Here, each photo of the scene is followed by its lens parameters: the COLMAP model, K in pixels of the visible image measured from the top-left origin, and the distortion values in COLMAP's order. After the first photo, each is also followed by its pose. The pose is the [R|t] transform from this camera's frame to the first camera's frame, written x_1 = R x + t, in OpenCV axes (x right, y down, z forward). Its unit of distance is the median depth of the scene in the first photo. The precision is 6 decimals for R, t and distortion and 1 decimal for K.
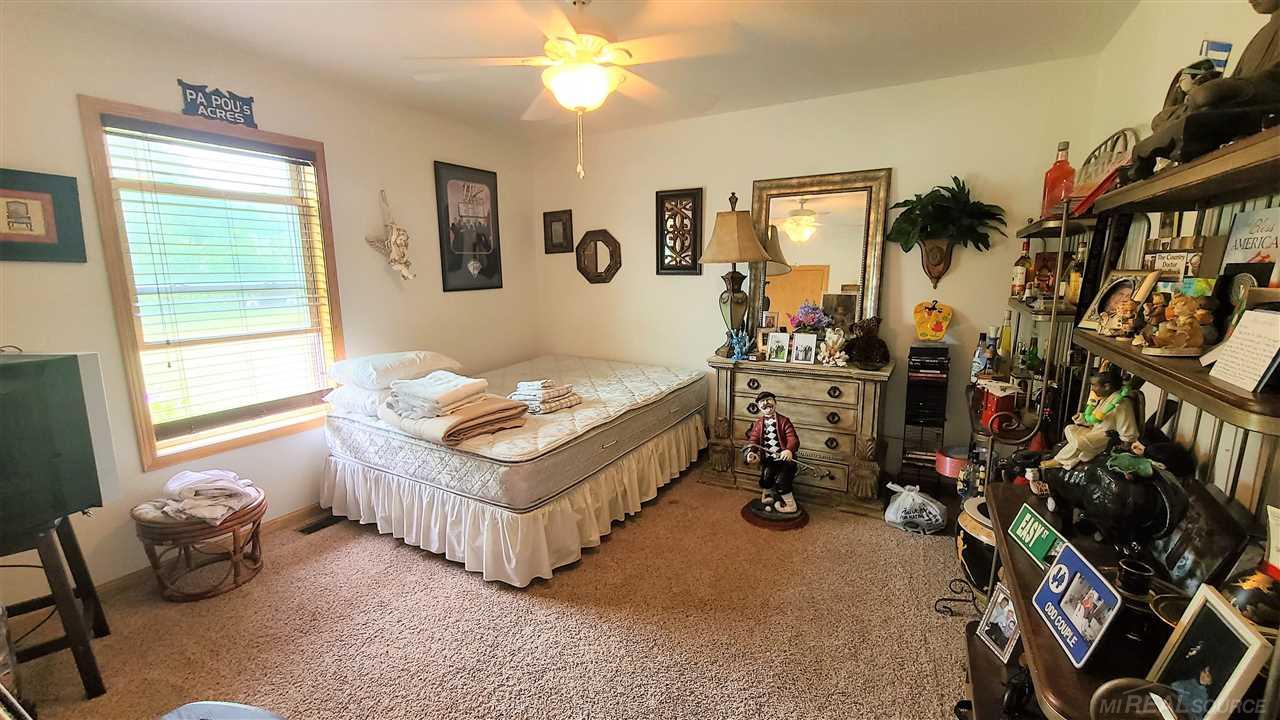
lens RADIAL K [[527.0, 0, 640.7], [0, 527.0, 361.0], [0, 0, 1]] dist [0.000175, -0.000055]
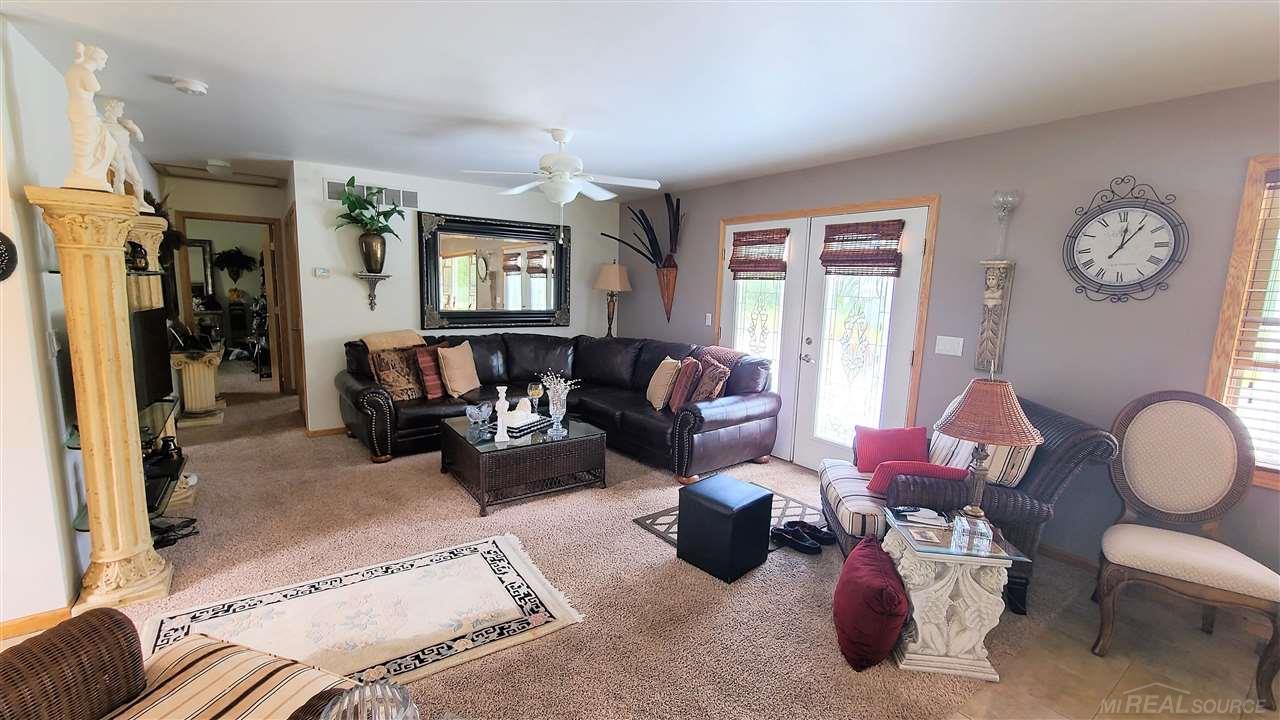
lens RADIAL K [[527.0, 0, 641.5], [0, 527.0, 358.2], [0, 0, 1]] dist [0.000175, -0.000055]
pose [[0.461948, -0.112231, 0.879778, -1.029814], [0.126586, 0.990149, 0.059844, 0.385405], [-0.877827, 0.083722, 0.471604, -2.342227]]
